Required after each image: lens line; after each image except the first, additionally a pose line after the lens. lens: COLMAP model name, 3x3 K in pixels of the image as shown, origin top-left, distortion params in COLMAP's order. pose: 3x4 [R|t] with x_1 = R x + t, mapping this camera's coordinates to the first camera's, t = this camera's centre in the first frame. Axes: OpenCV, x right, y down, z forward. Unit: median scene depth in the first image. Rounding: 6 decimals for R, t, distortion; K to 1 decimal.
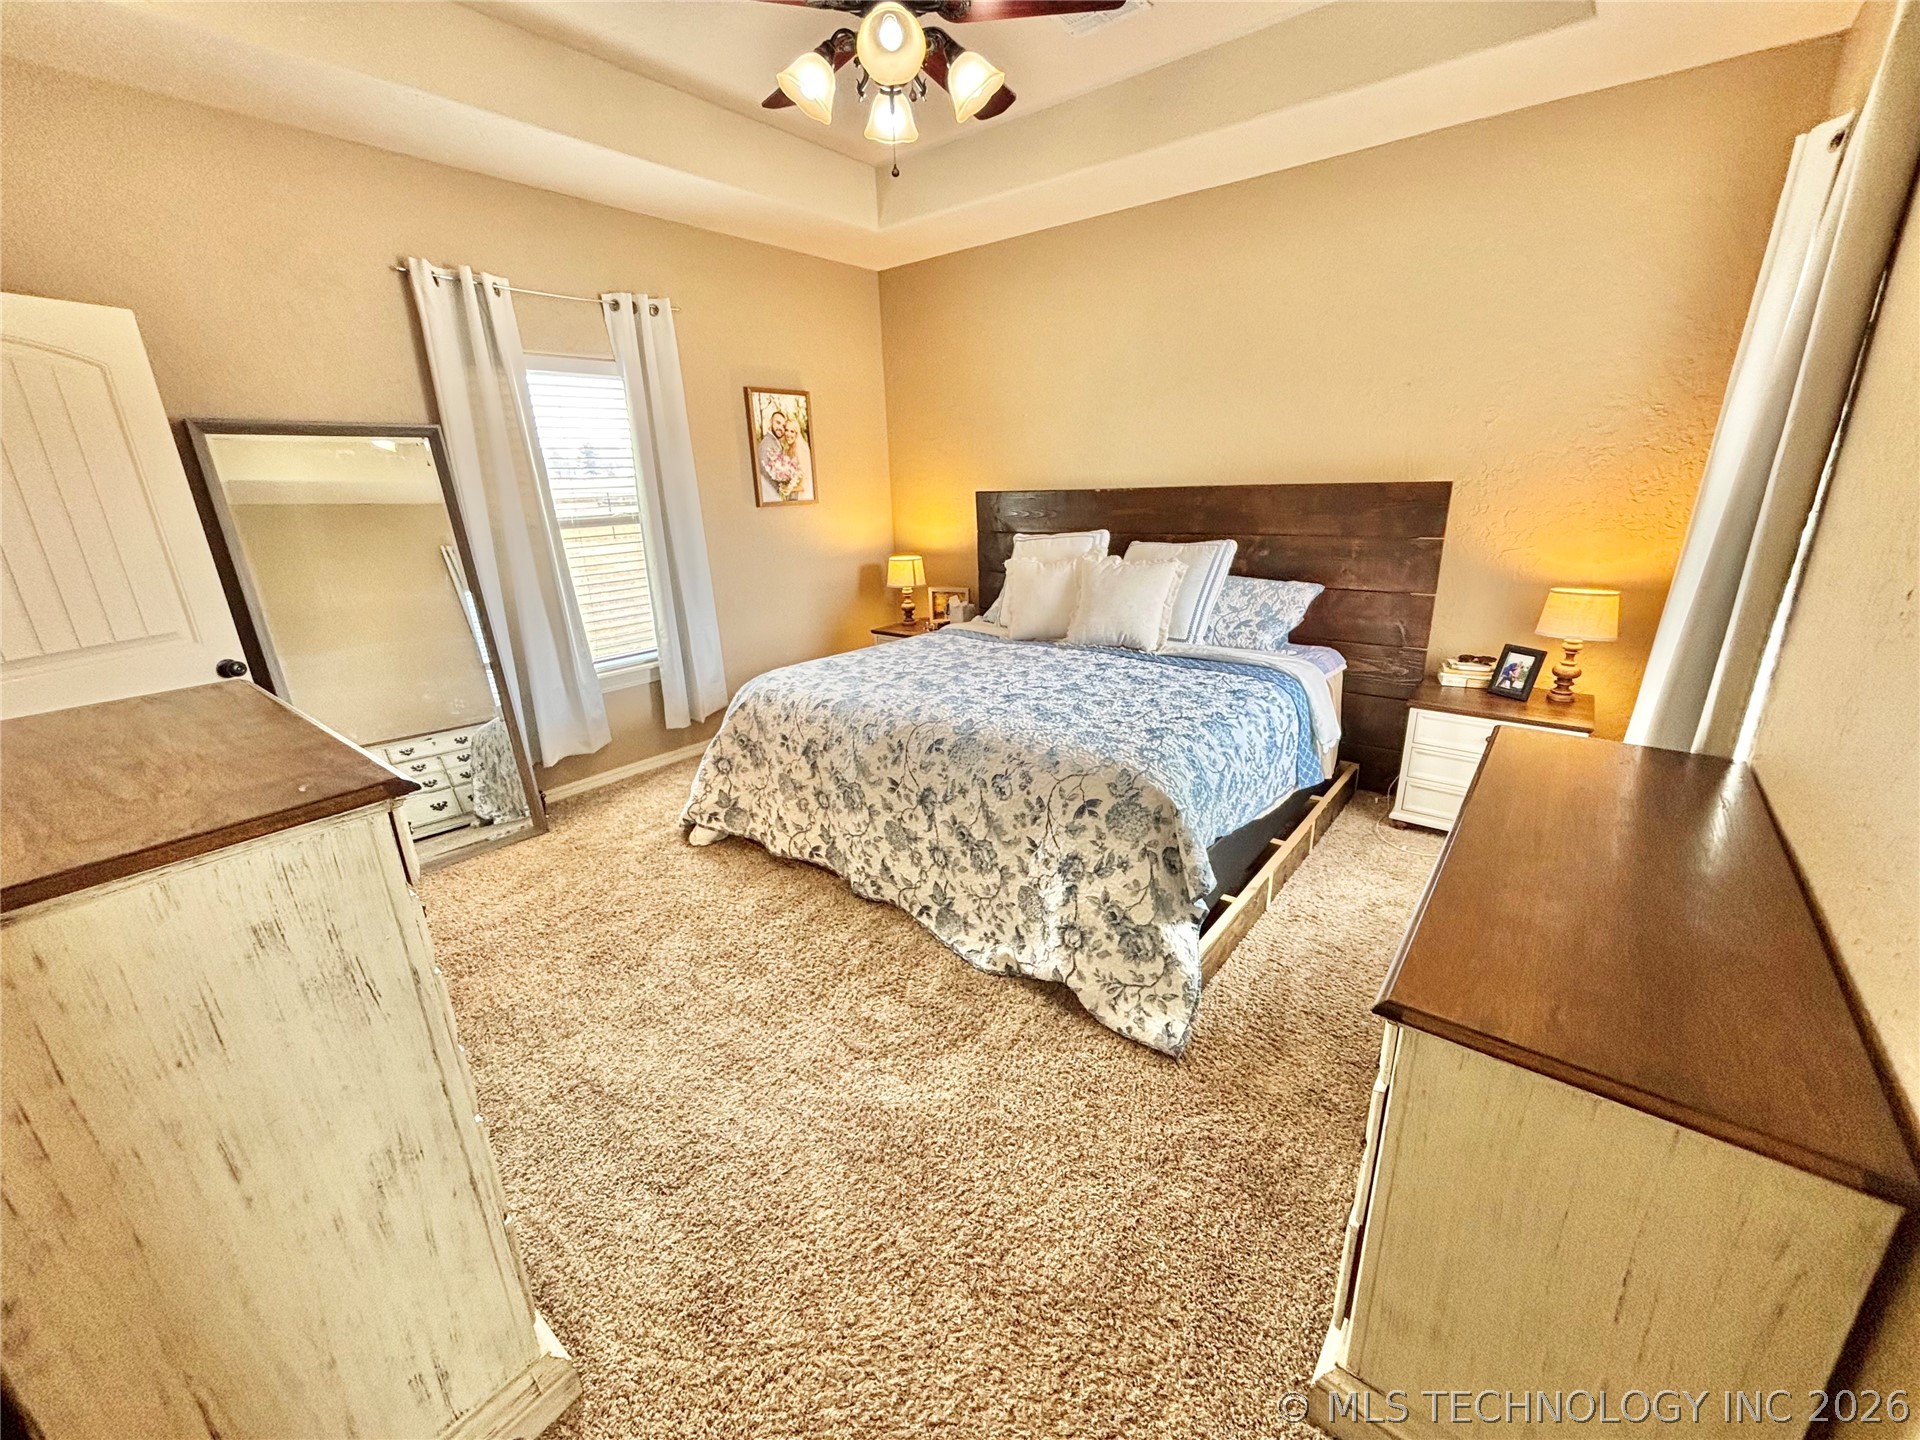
lens RADIAL K [[771.2, 0, 950.7], [0, 771.2, 724.5], [0, 0, 1]] dist [0.002851, -0.001494]
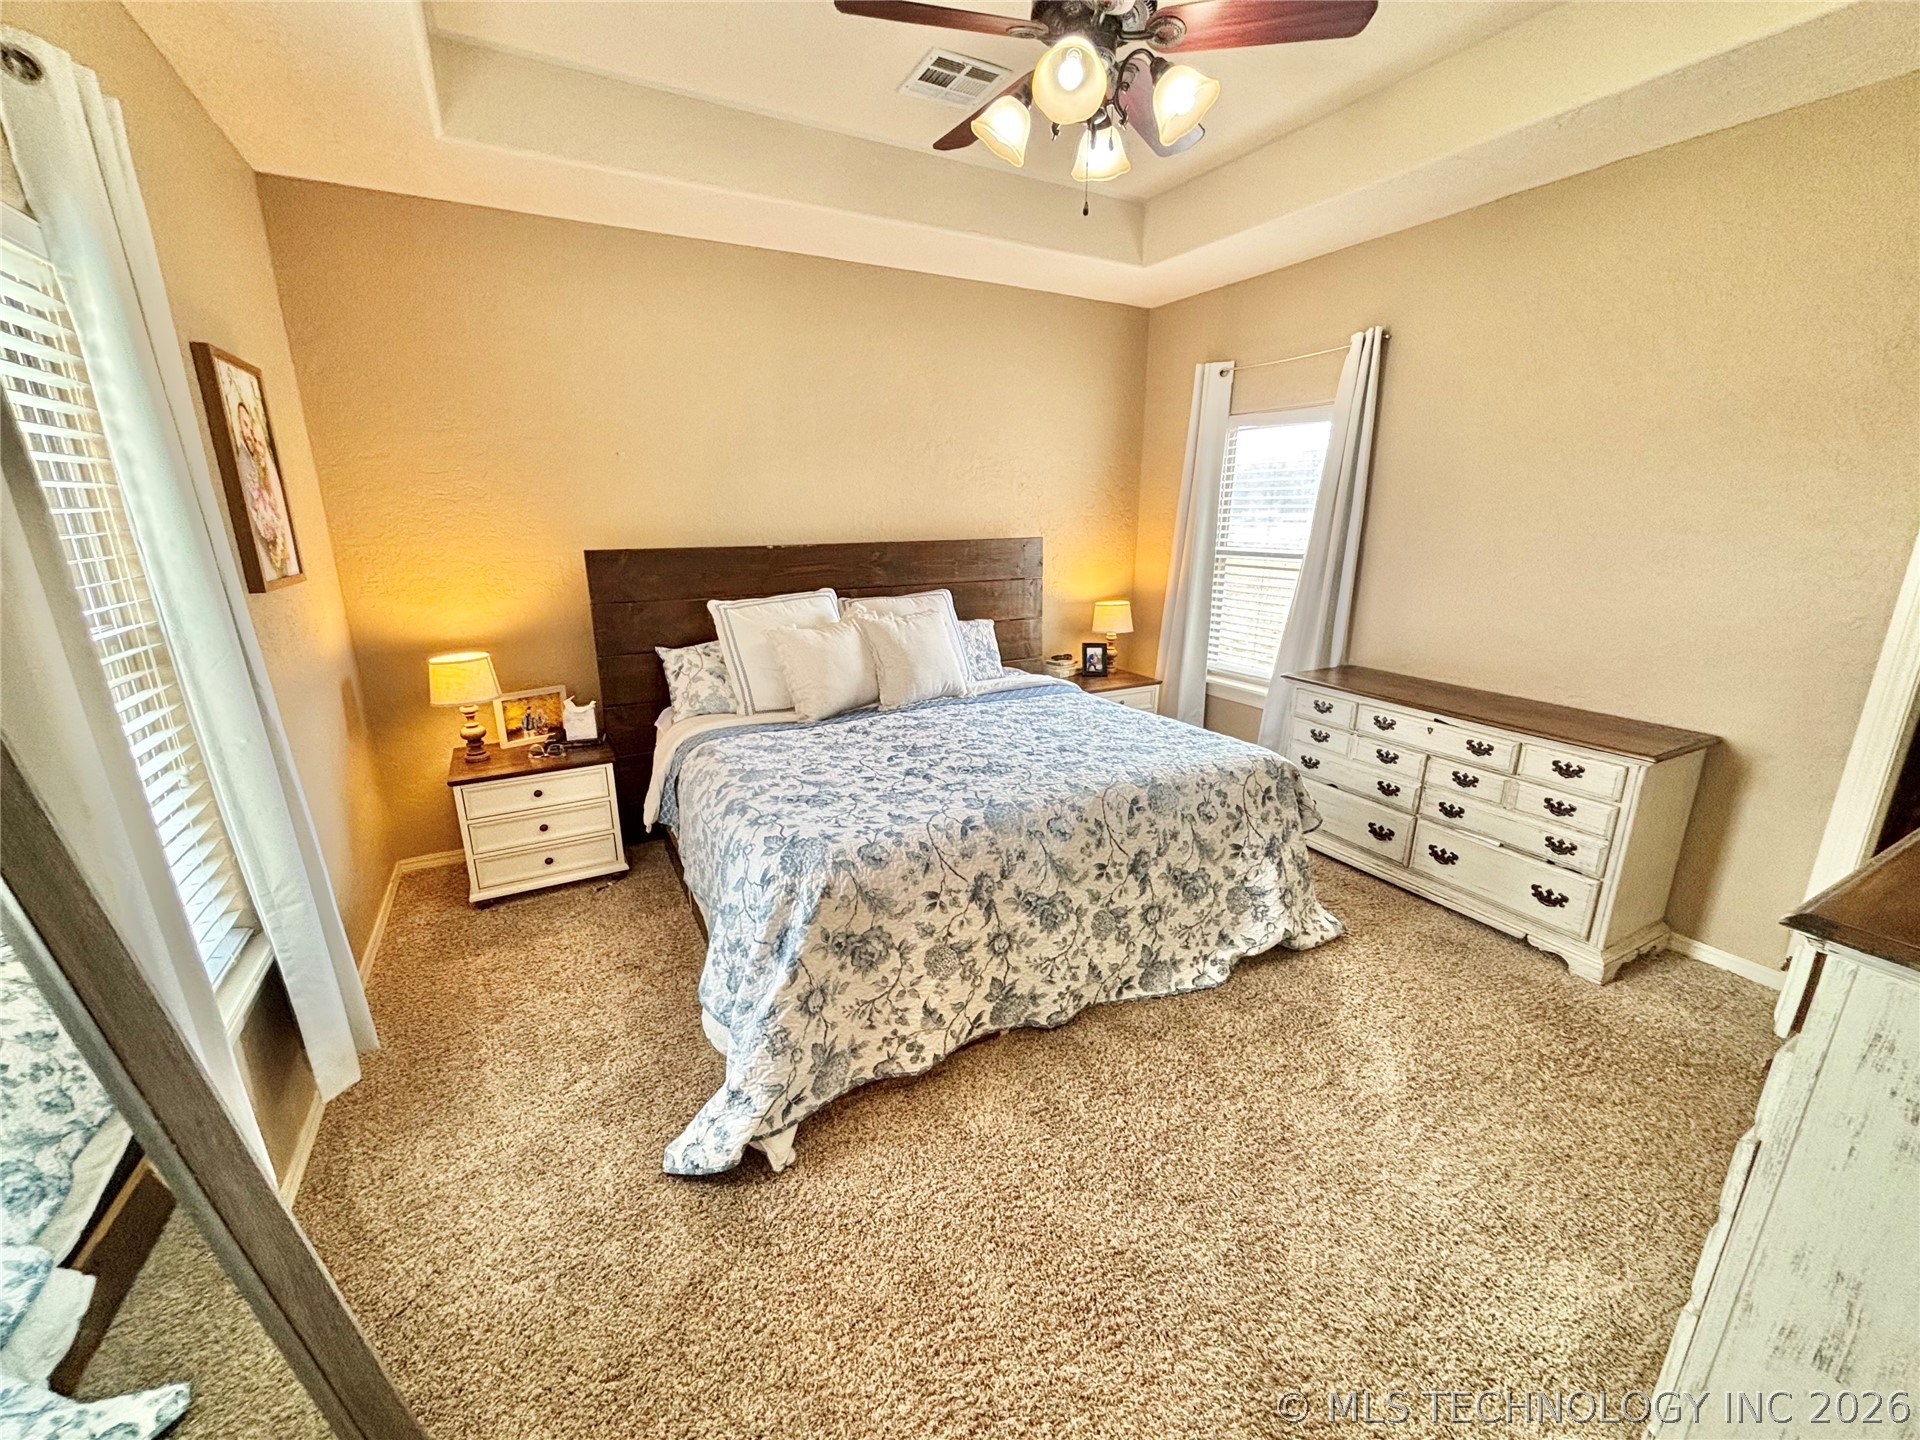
lens RADIAL K [[771.2, 0, 961.8], [0, 771.2, 716.6], [0, 0, 1]] dist [0.002851, -0.001494]
pose [[0.377325, -0.211827, 0.901529, -0.846311], [0.276276, 0.954907, 0.108737, -0.218877], [-0.883910, 0.208042, 0.418833, 0.679132]]
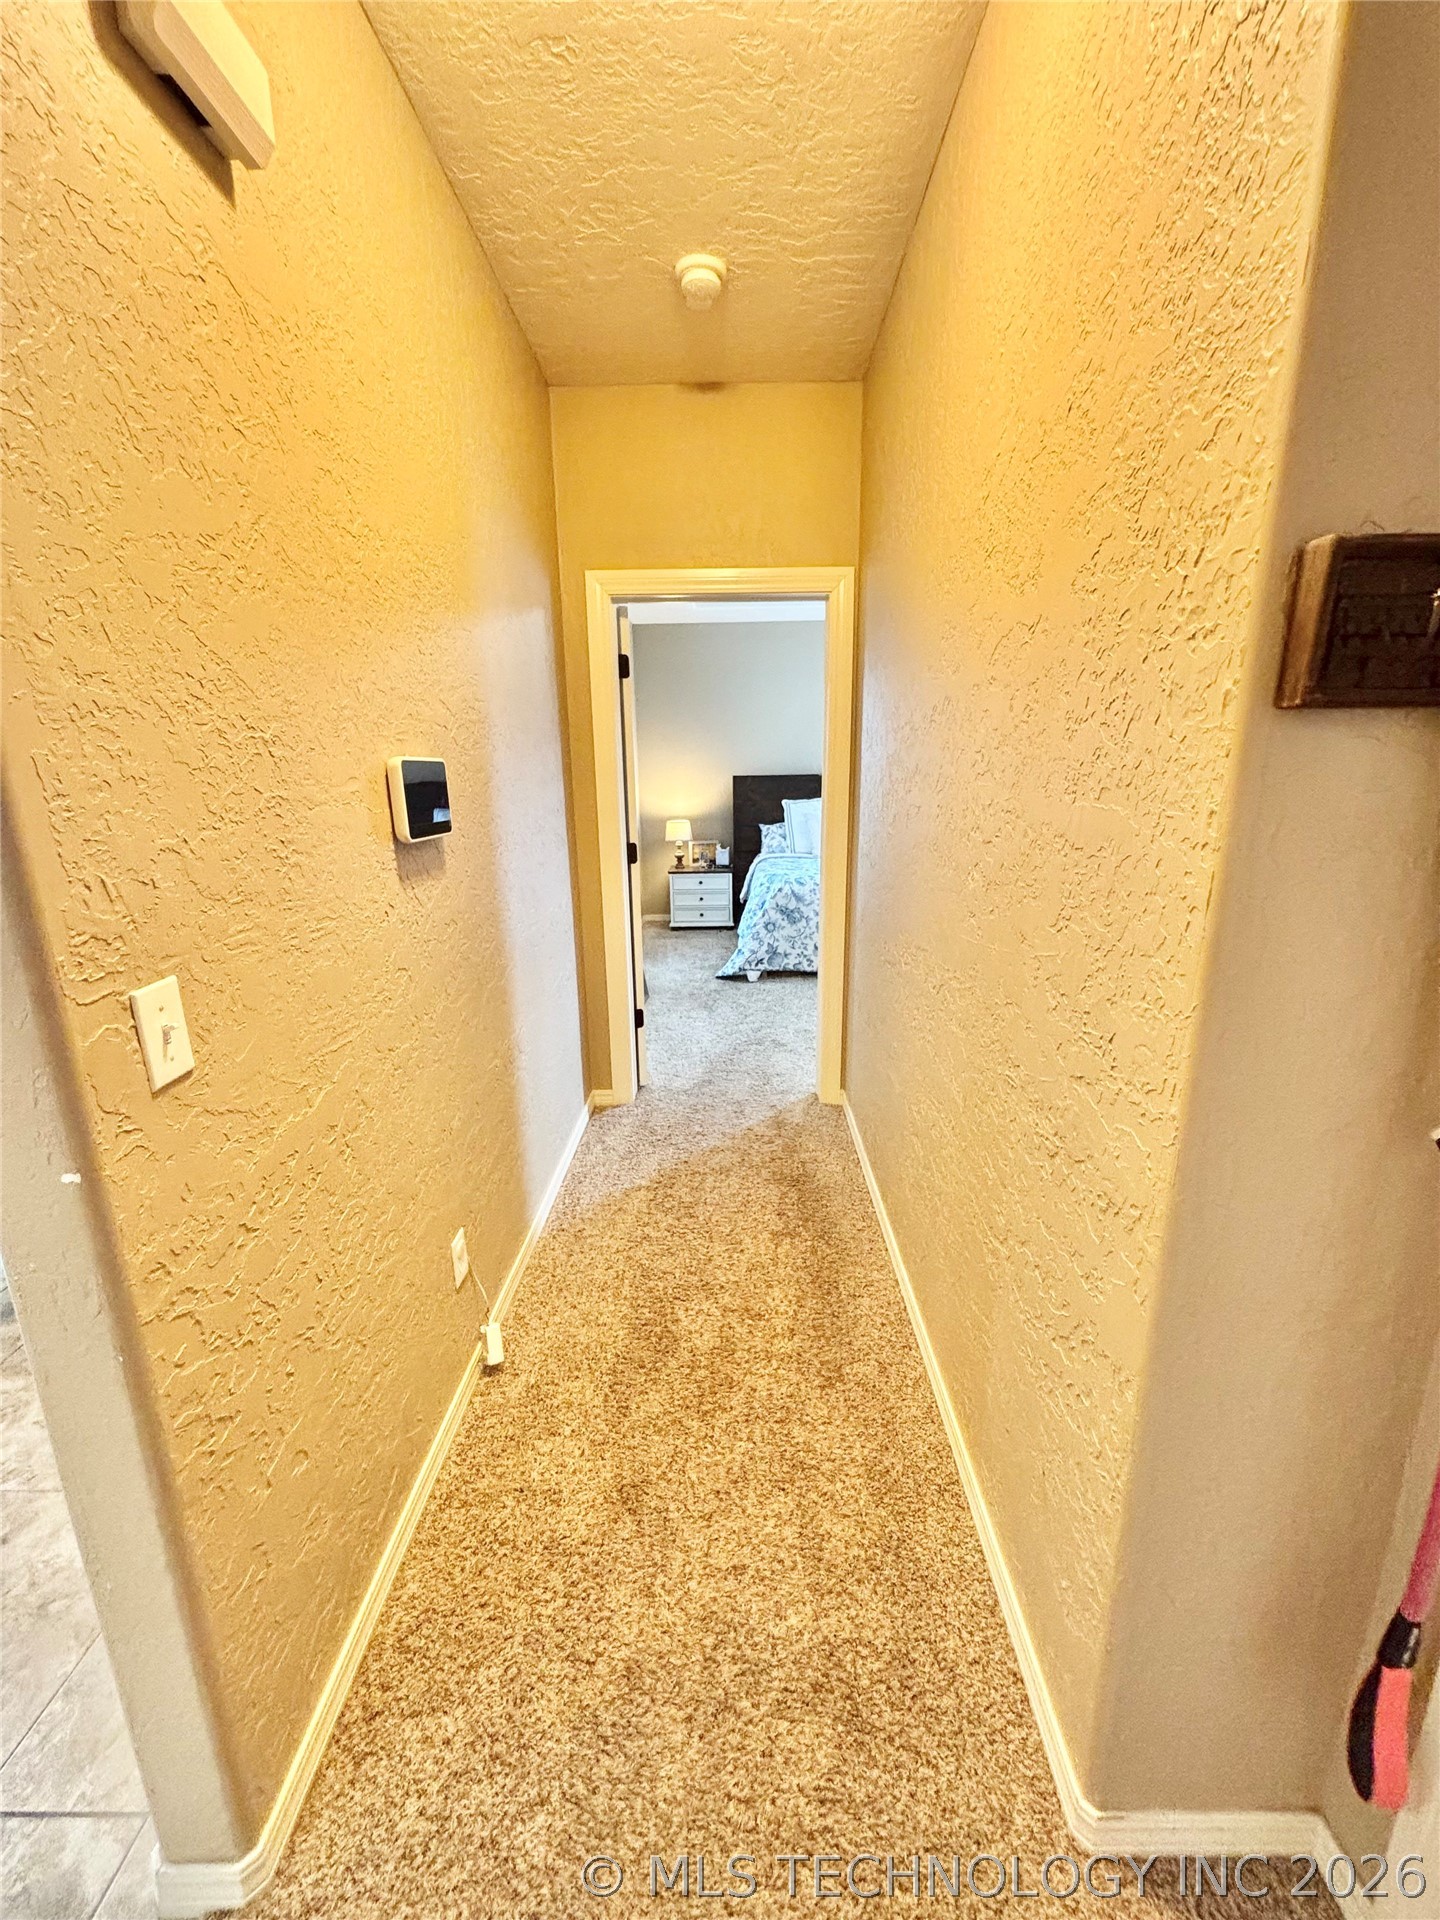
lens RADIAL K [[771.2, 0, 730.3], [0, 771.2, 965.9], [0, 0, 1]] dist [0.002851, -0.001494]
pose [[0.784179, -0.131310, 0.606483, -1.581612], [0.179712, 0.983528, -0.019422, 0.173514], [-0.593942, 0.124222, 0.794859, -0.313455]]
